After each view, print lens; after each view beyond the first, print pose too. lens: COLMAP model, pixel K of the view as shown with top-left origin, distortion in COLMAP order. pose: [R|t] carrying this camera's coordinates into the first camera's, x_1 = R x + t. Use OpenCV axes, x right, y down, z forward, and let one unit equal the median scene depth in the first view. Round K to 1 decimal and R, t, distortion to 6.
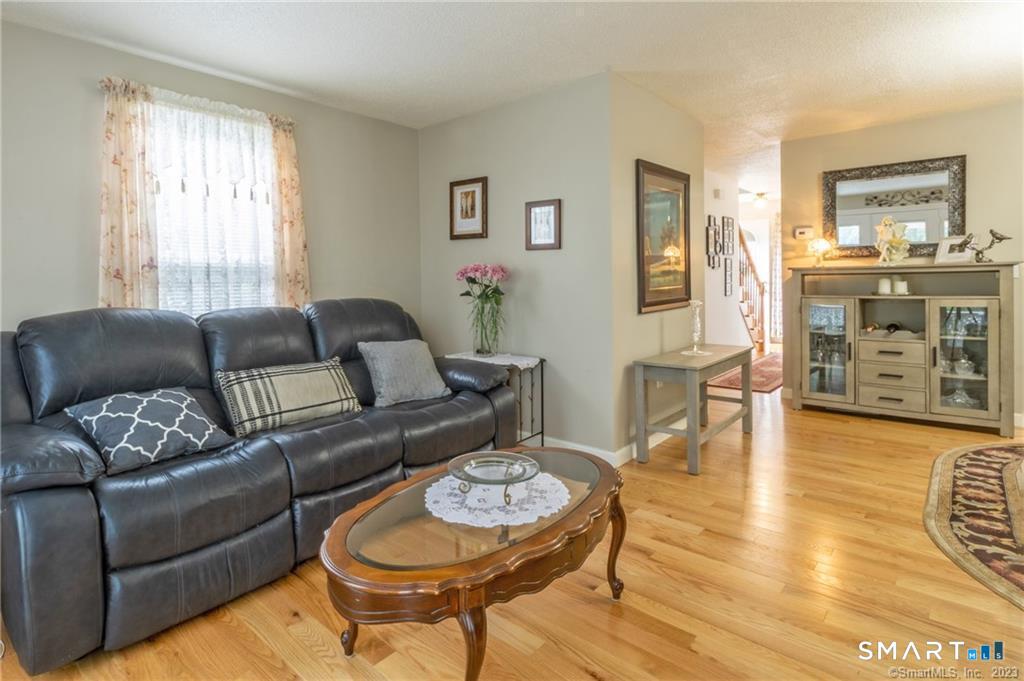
lens RADIAL K [[527.5, 0, 511.7], [0, 527.5, 293.3], [0, 0, 1]] dist [-0.001656, -0.000344]
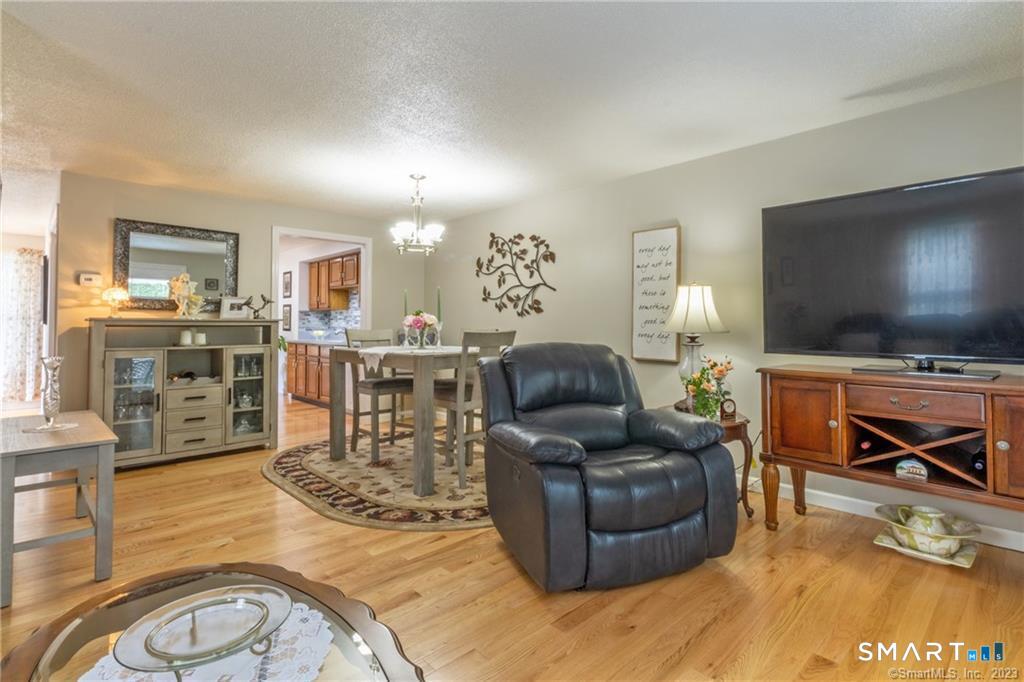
lens RADIAL K [[496.8, 0, 511.5], [0, 496.8, 318.0], [0, 0, 1]] dist [0.001135, 0.000110]
pose [[0.102342, 0.031705, 0.994244, -0.247364], [0.020829, 0.999205, -0.034007, -0.005436], [-0.994531, 0.024189, 0.101600, 0.226615]]
